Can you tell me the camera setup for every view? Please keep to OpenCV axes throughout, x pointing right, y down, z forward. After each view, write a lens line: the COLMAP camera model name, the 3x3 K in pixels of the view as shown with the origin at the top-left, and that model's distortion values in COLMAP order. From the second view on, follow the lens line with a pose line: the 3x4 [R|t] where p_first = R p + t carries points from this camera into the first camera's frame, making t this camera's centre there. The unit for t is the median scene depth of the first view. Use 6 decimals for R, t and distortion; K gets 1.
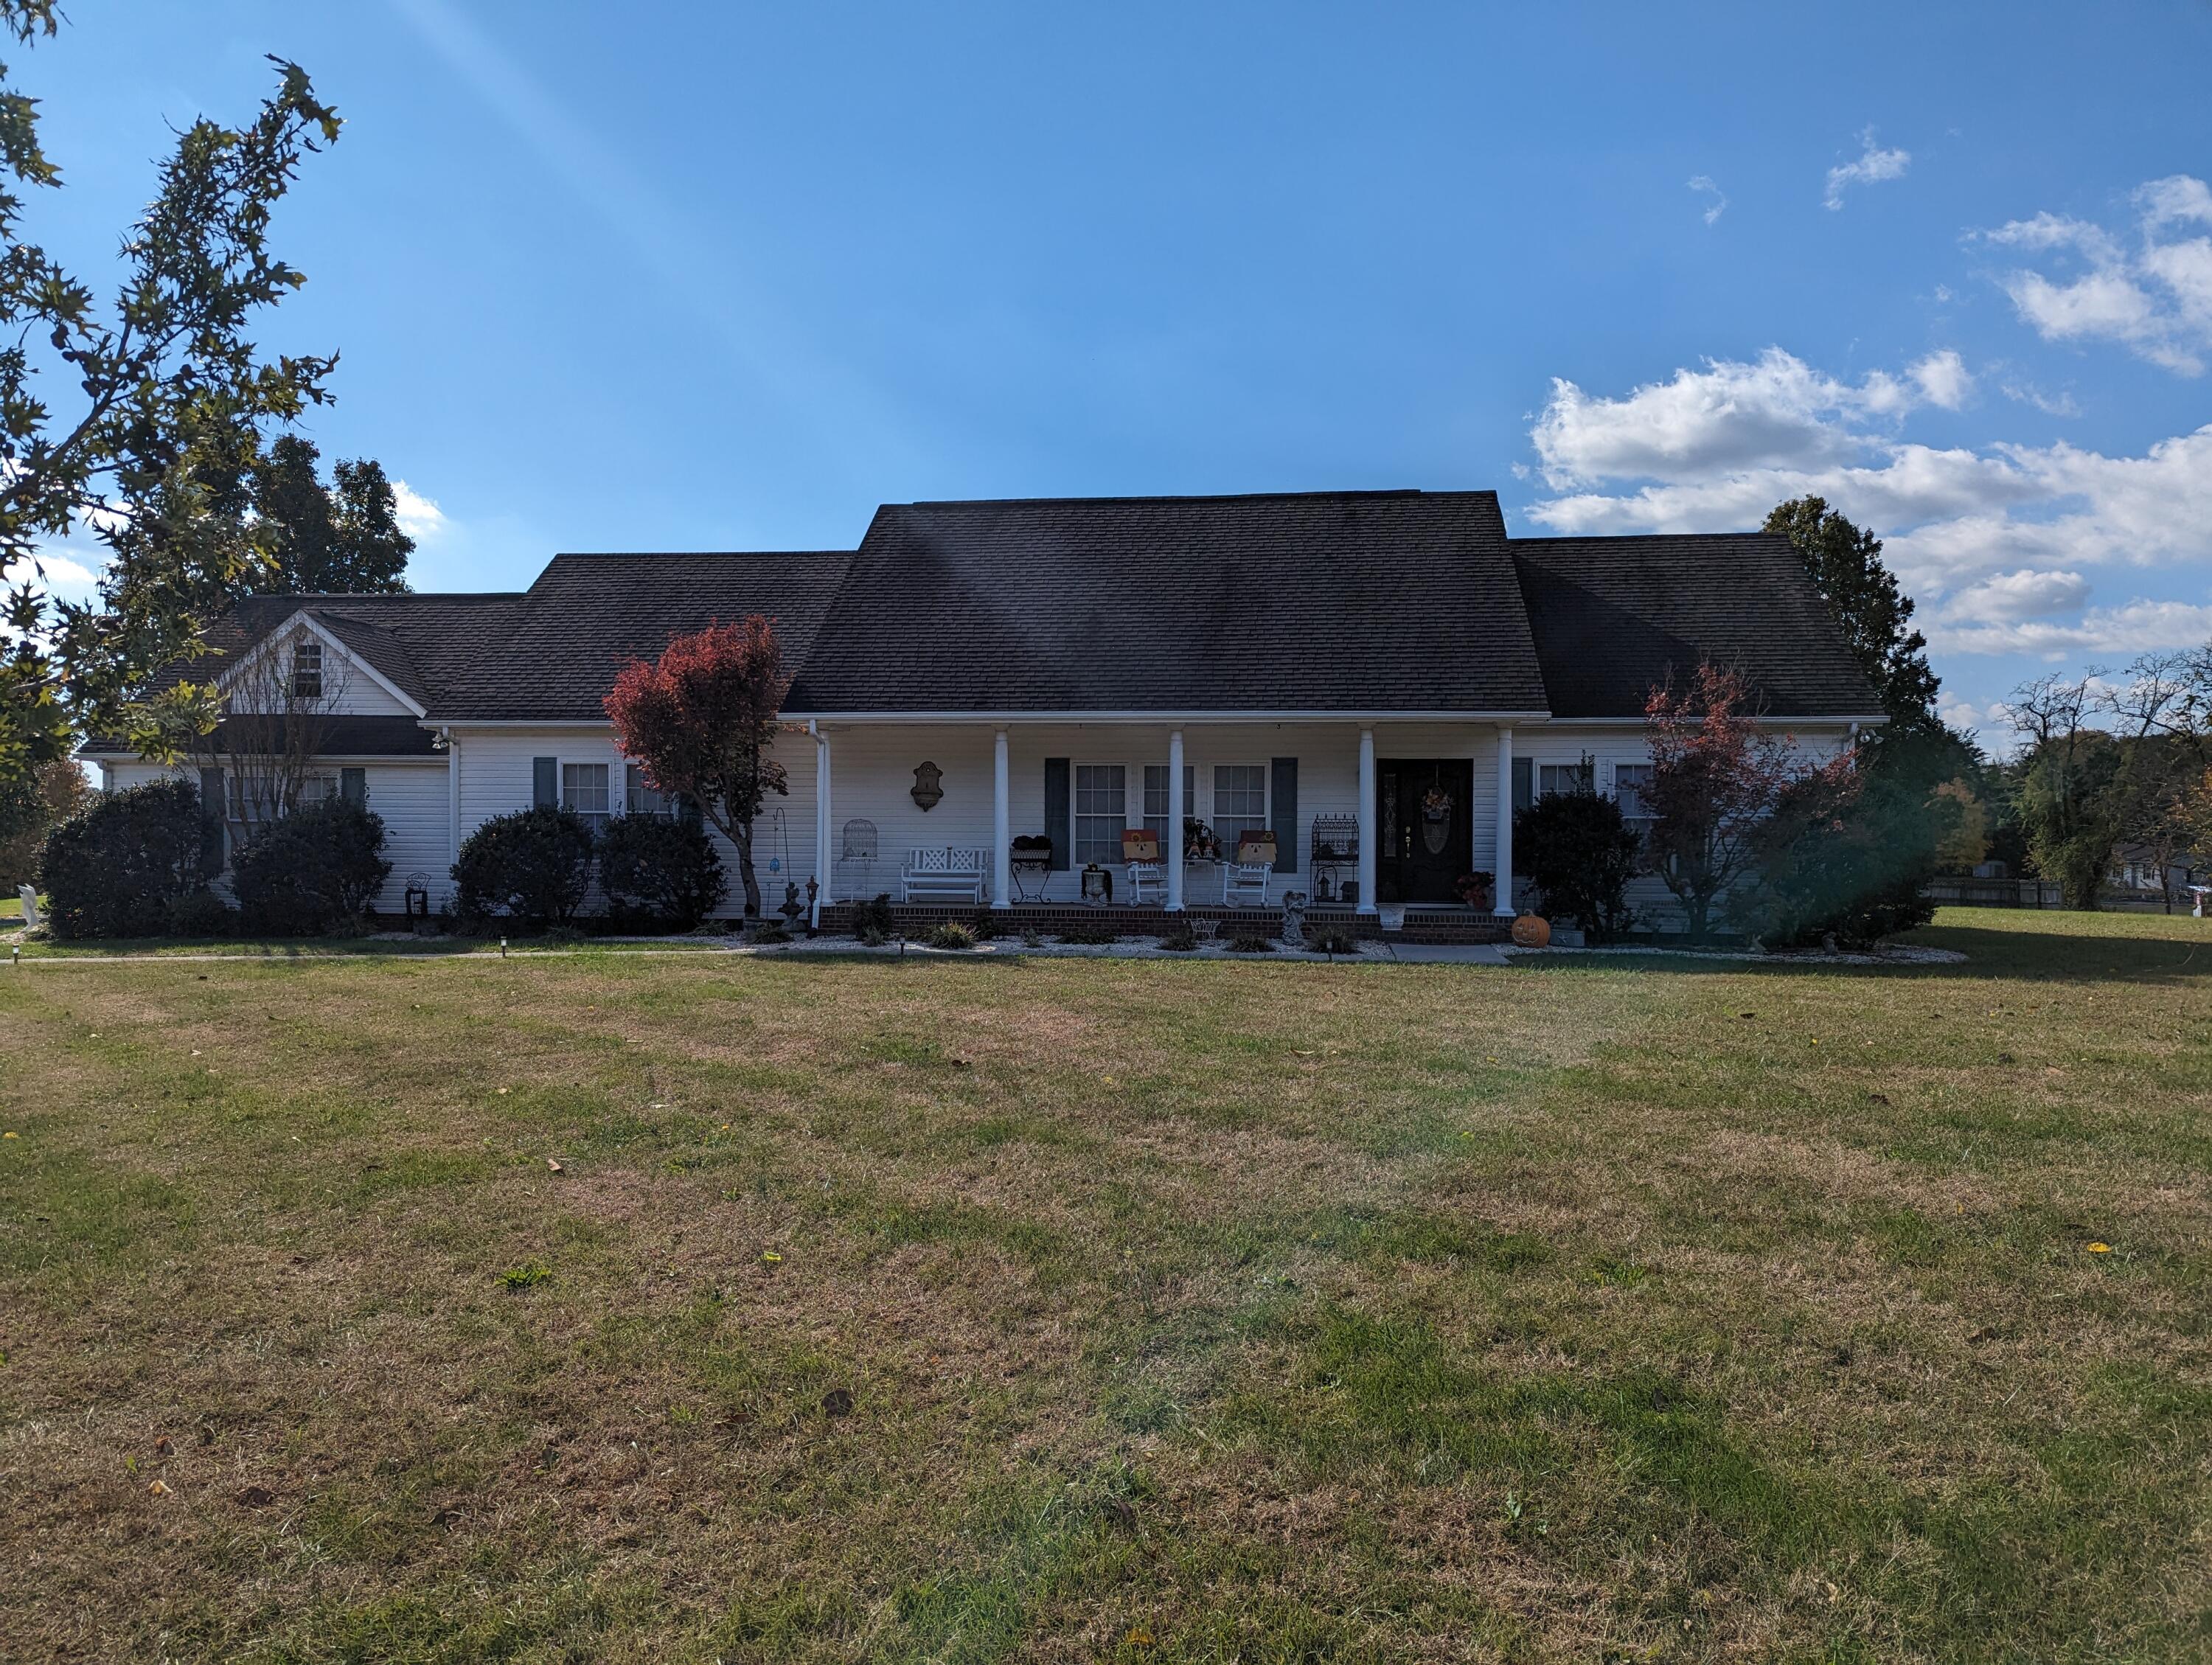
lens RADIAL K [[1526.9, 0, 1106.0], [0, 1526.9, 832.5], [0, 0, 1]] dist [0.047476, -0.045437]
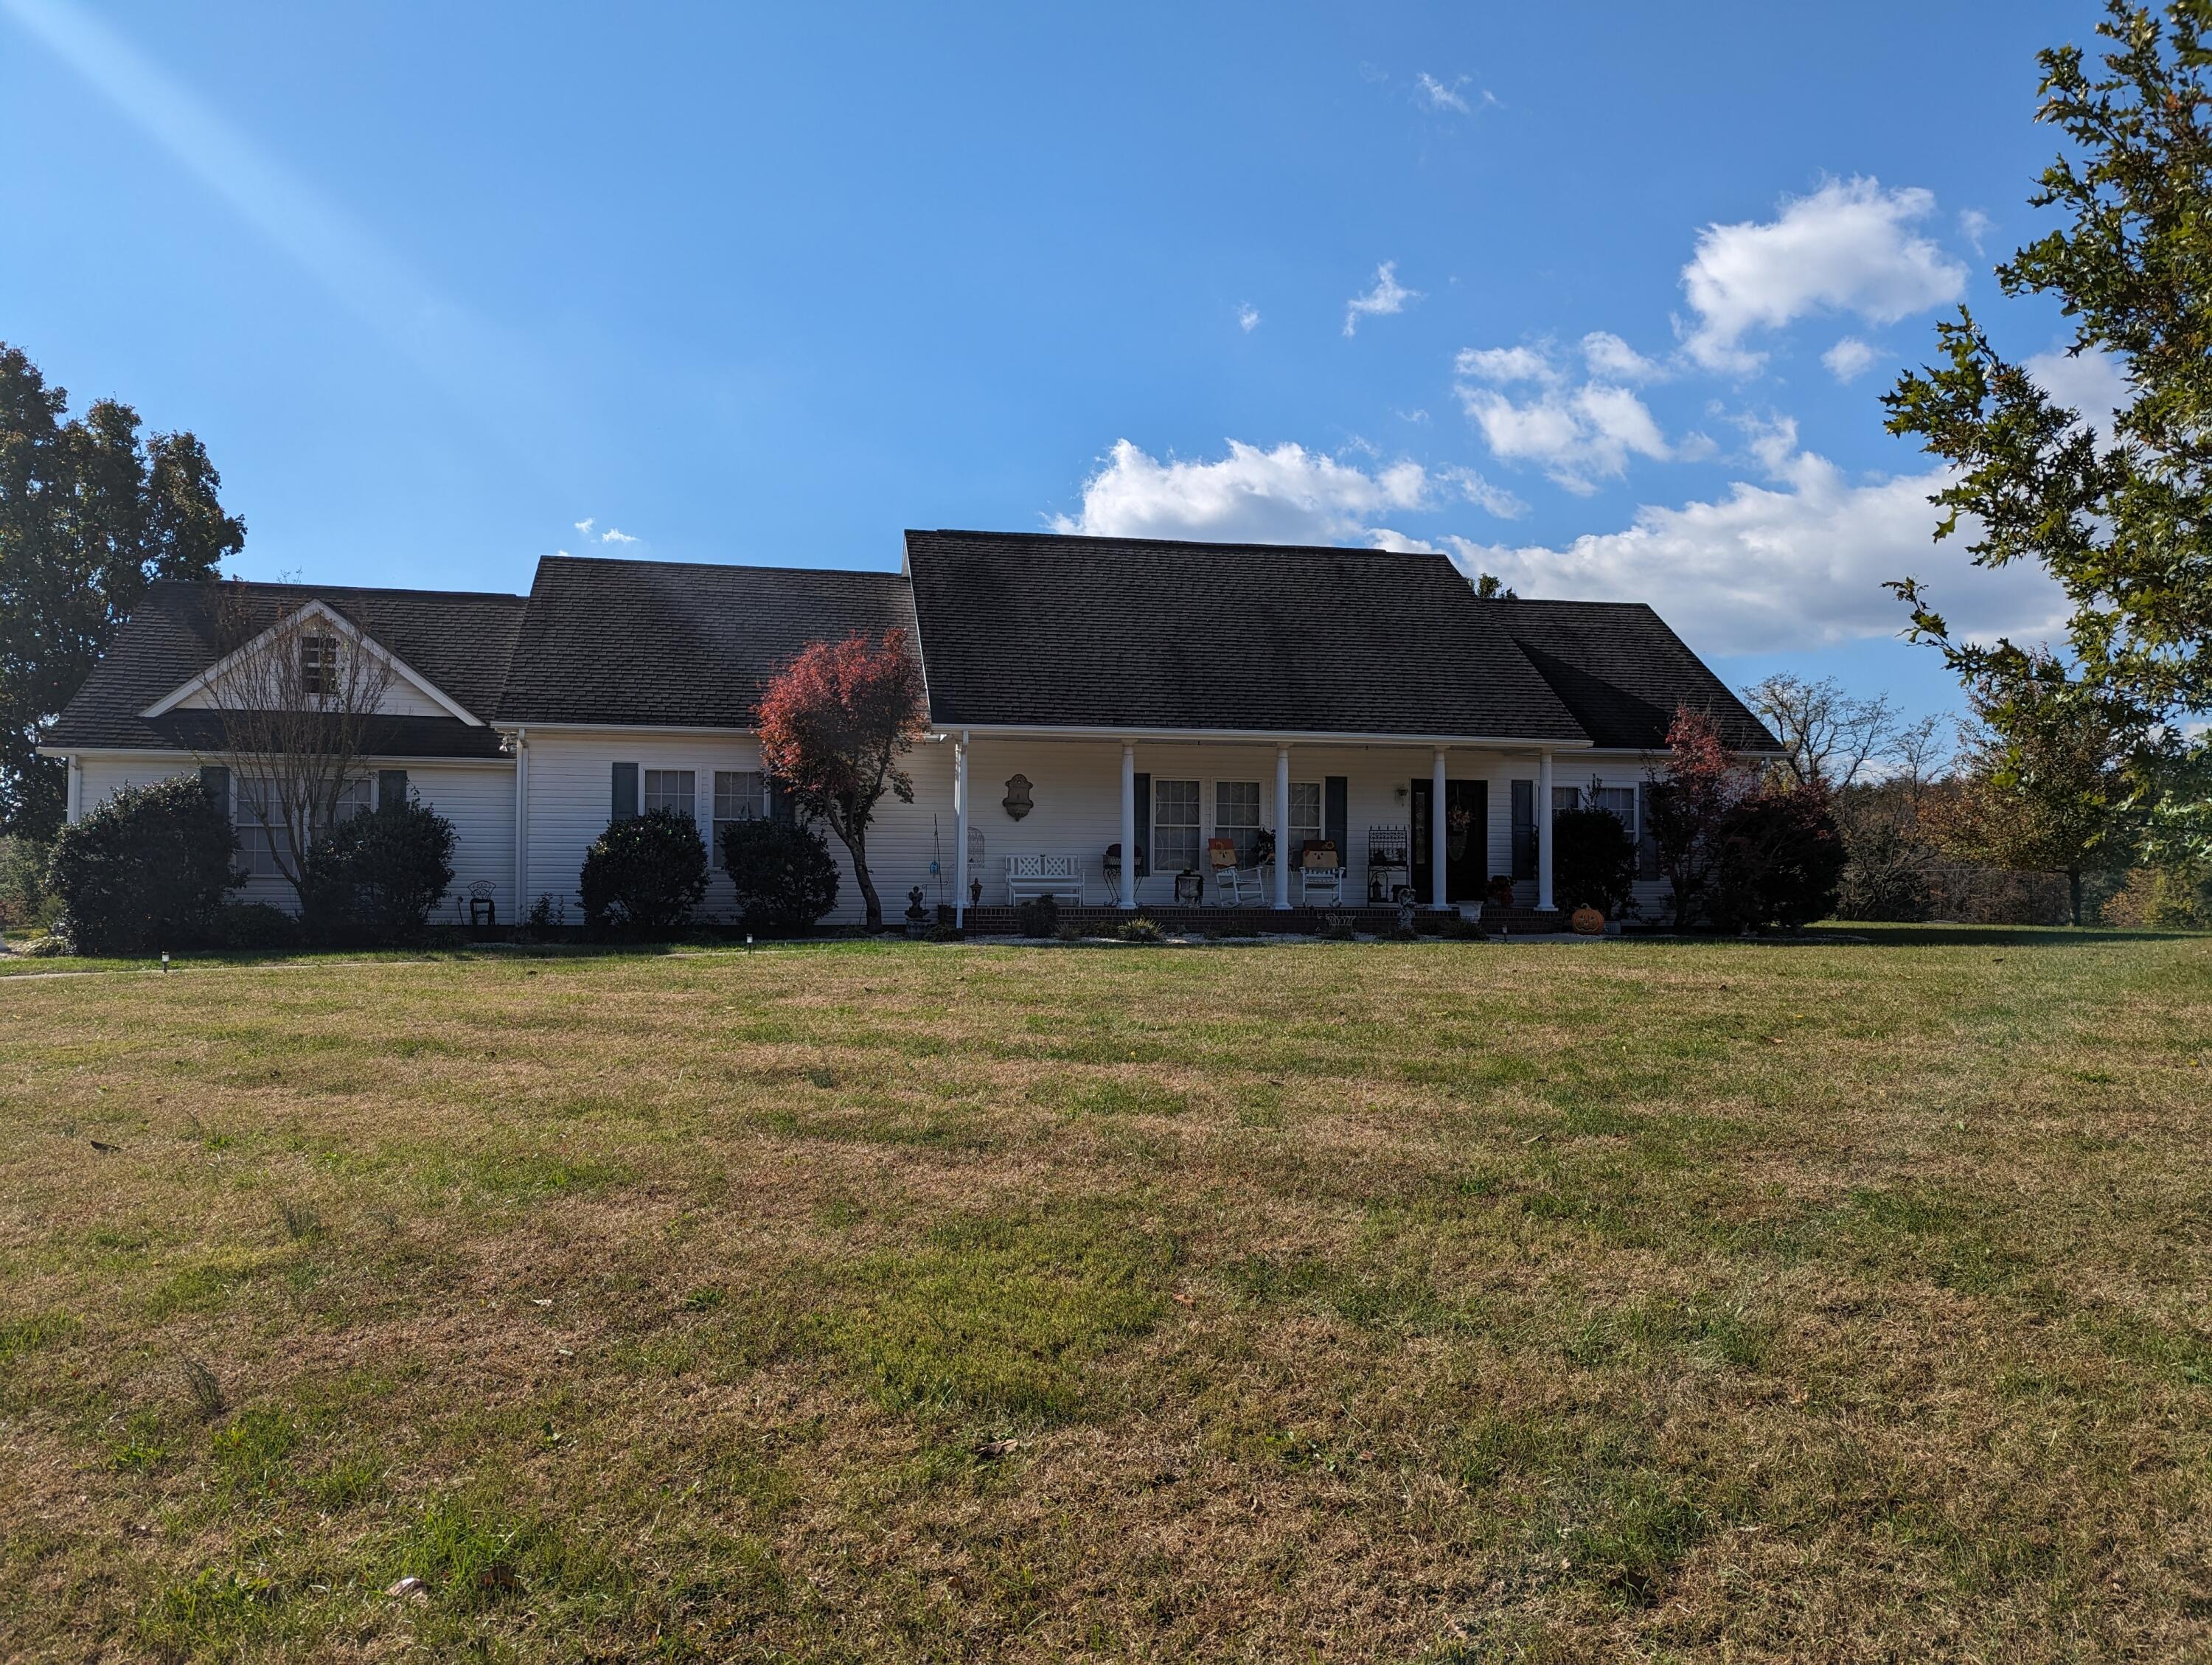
lens RADIAL K [[1406.4, 0, 1106.0], [0, 1406.4, 832.5], [0, 0, 1]] dist [0.044152, -0.031828]
pose [[0.951561, 0.004874, 0.307420, -0.368443], [-0.003058, 0.999975, -0.006389, 0.000437], [-0.307444, 0.005140, 0.951552, 0.045186]]
